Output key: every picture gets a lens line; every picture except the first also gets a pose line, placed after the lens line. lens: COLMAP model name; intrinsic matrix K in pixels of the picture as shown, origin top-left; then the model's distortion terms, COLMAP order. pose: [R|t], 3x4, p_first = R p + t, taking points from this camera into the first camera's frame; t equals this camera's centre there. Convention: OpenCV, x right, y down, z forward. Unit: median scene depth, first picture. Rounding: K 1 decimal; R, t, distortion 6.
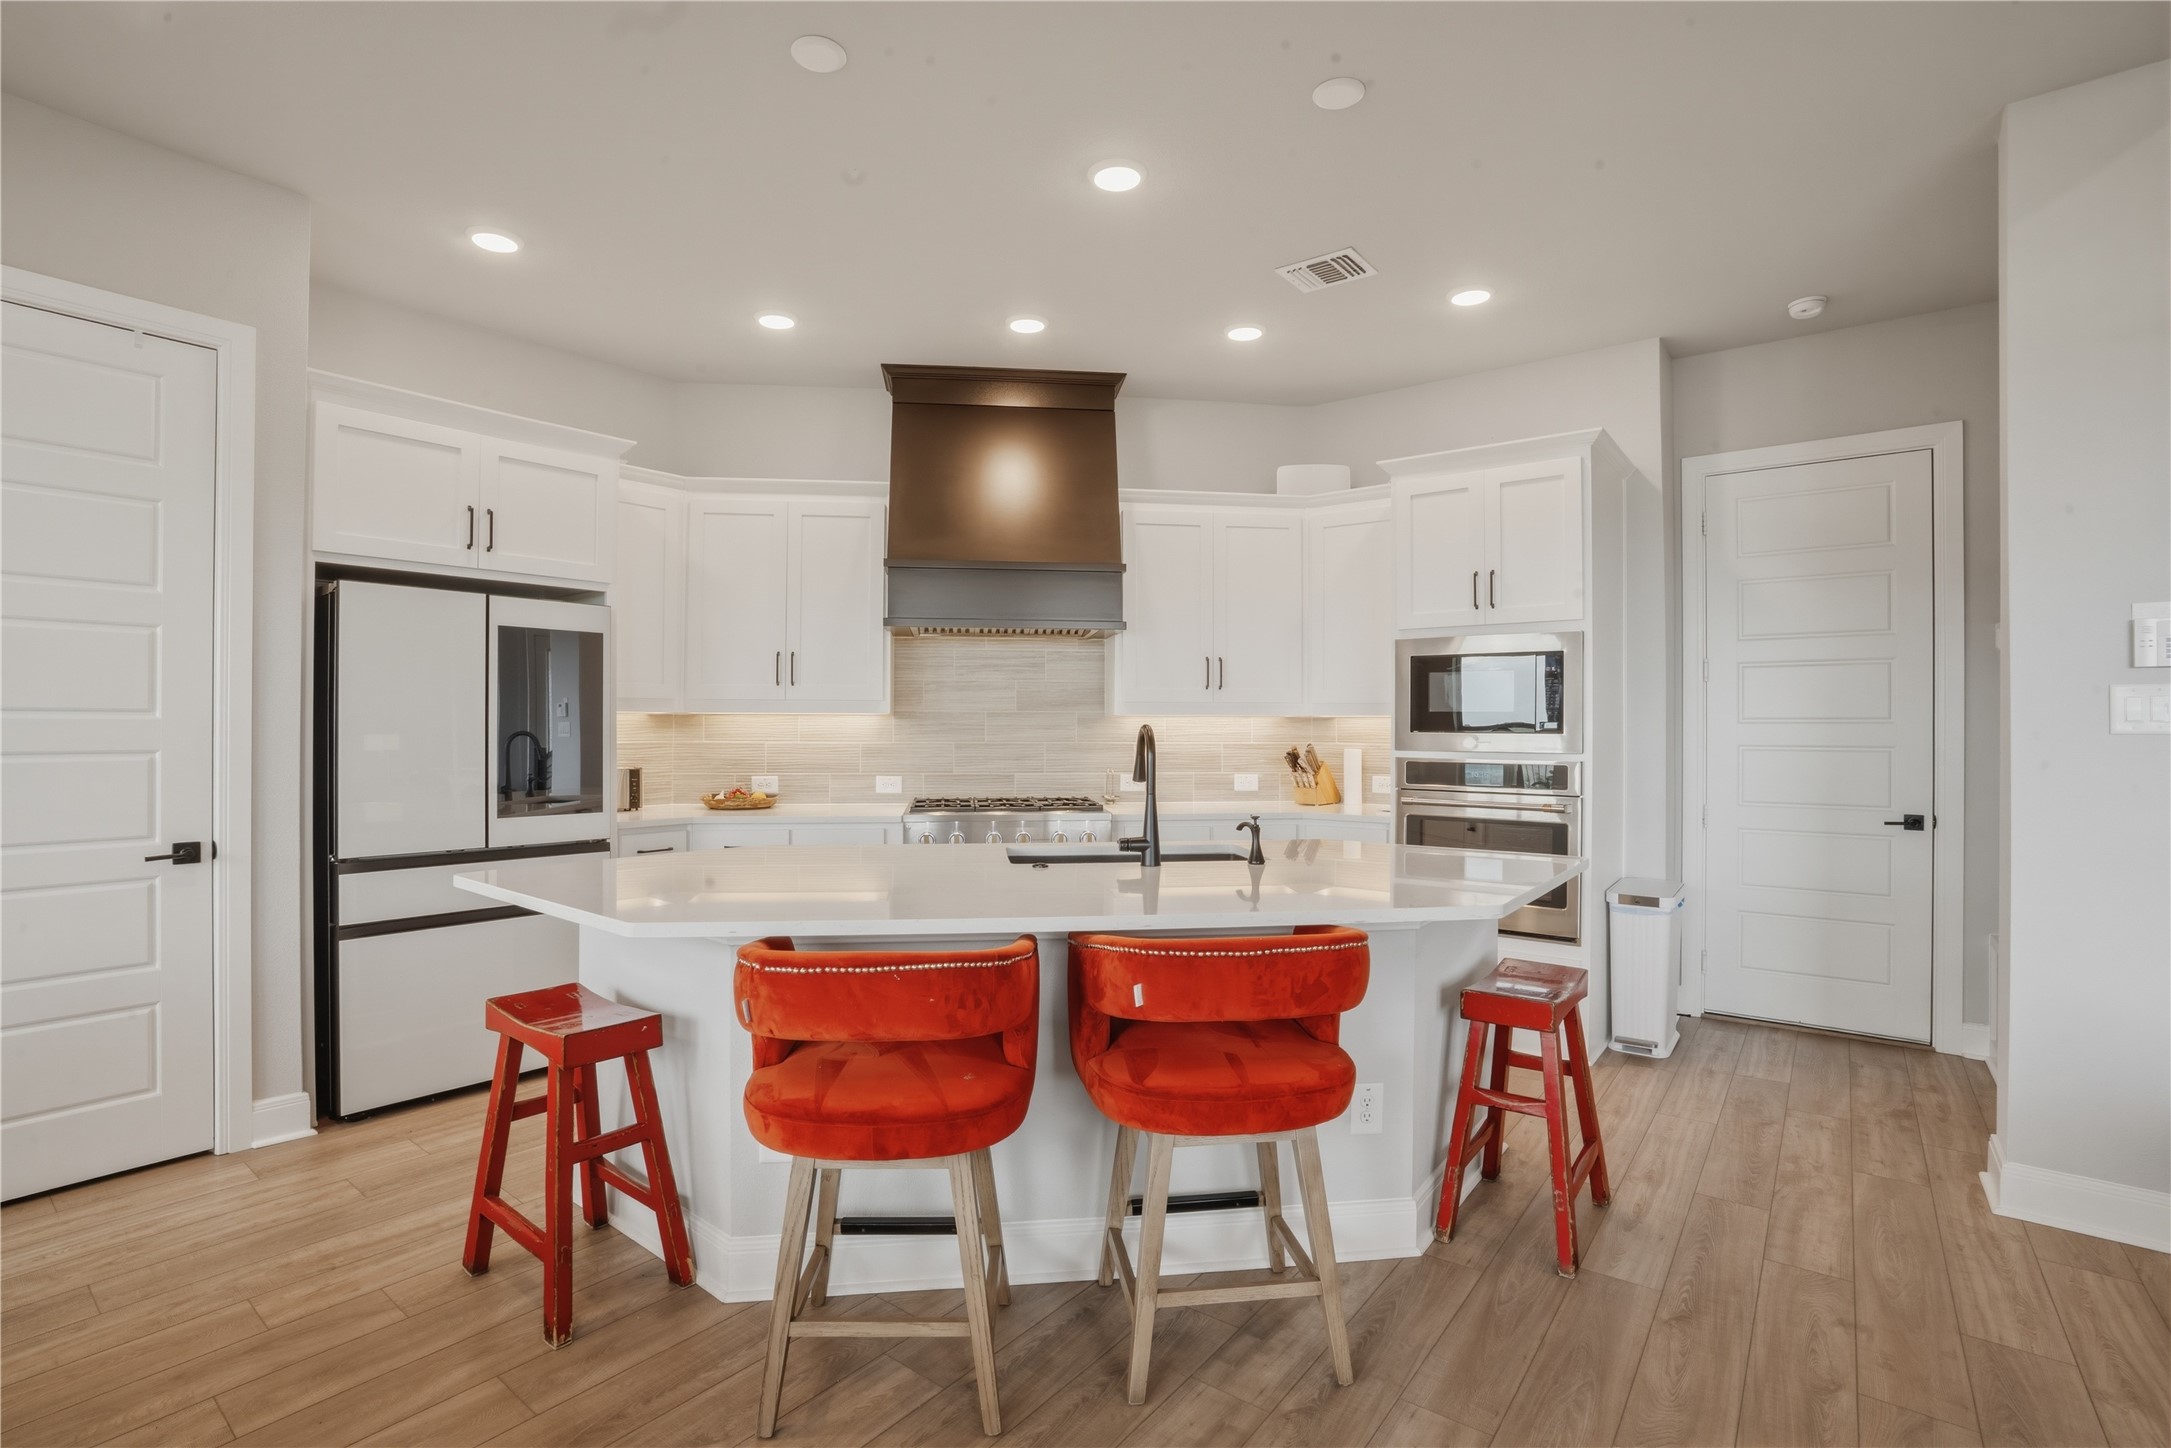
lens RADIAL K [[1012.3, 0, 1072.3], [0, 1012.3, 729.7], [0, 0, 1]] dist [-0.052840, 0.017992]
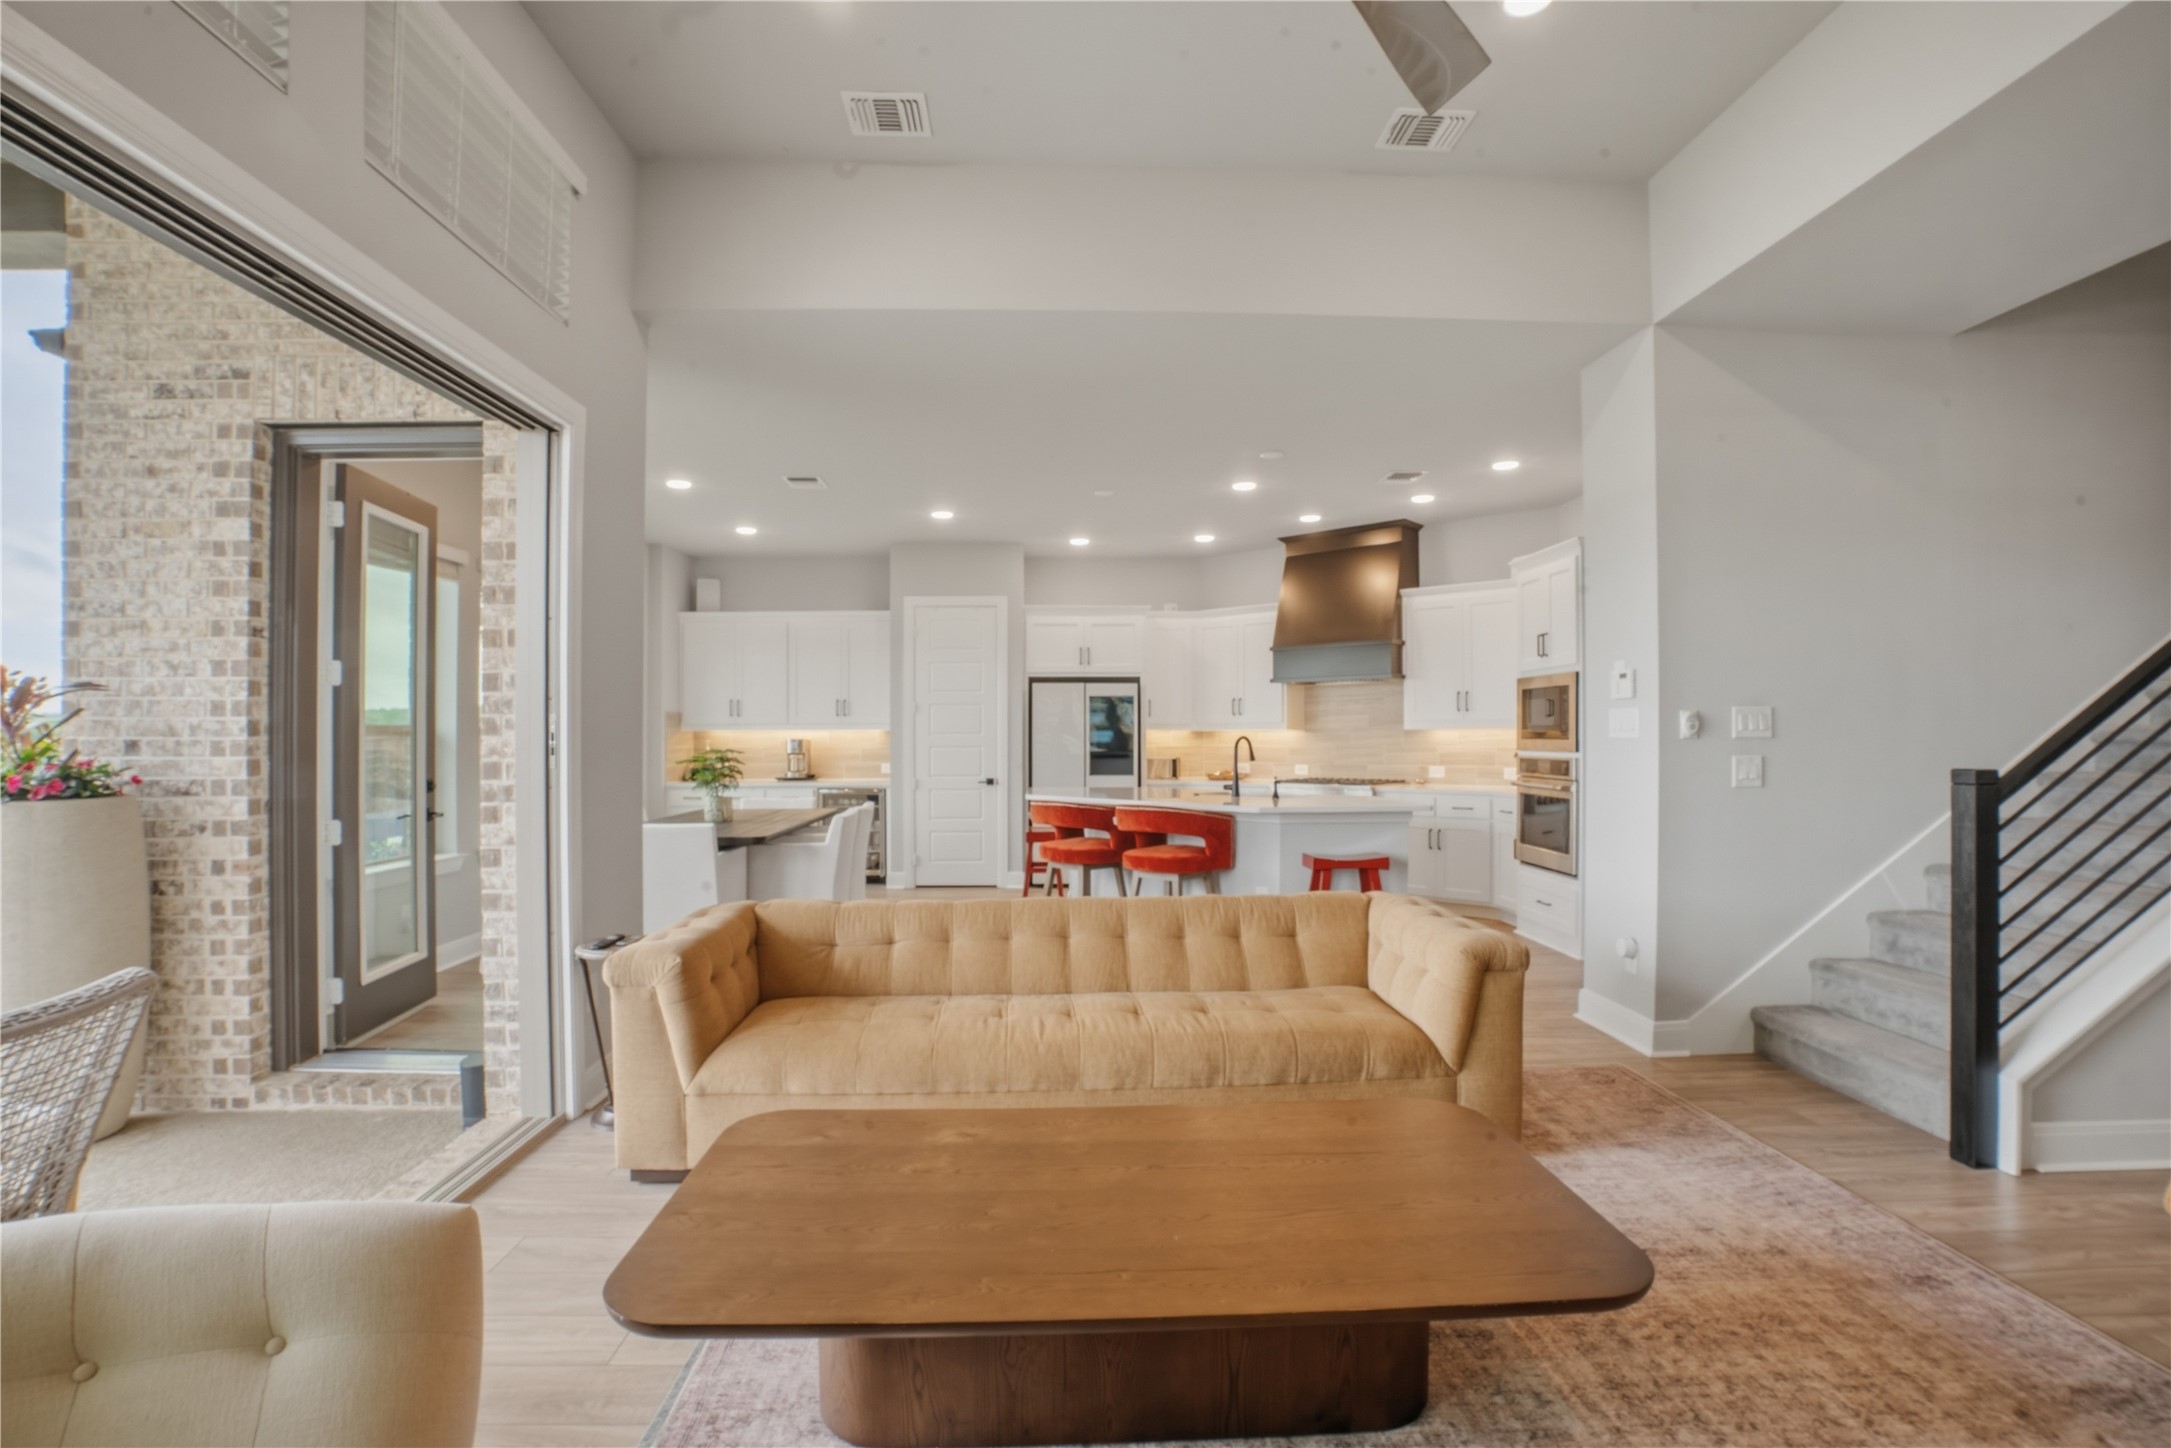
lens RADIAL K [[1012.3, 0, 1072.3], [0, 1012.3, 729.7], [0, 0, 1]] dist [-0.052840, 0.017992]
pose [[0.635306, -0.011117, -0.772180, 1.022401], [0.001552, 0.999913, -0.013118, 0.007606], [0.772259, 0.007136, 0.635268, -0.464759]]
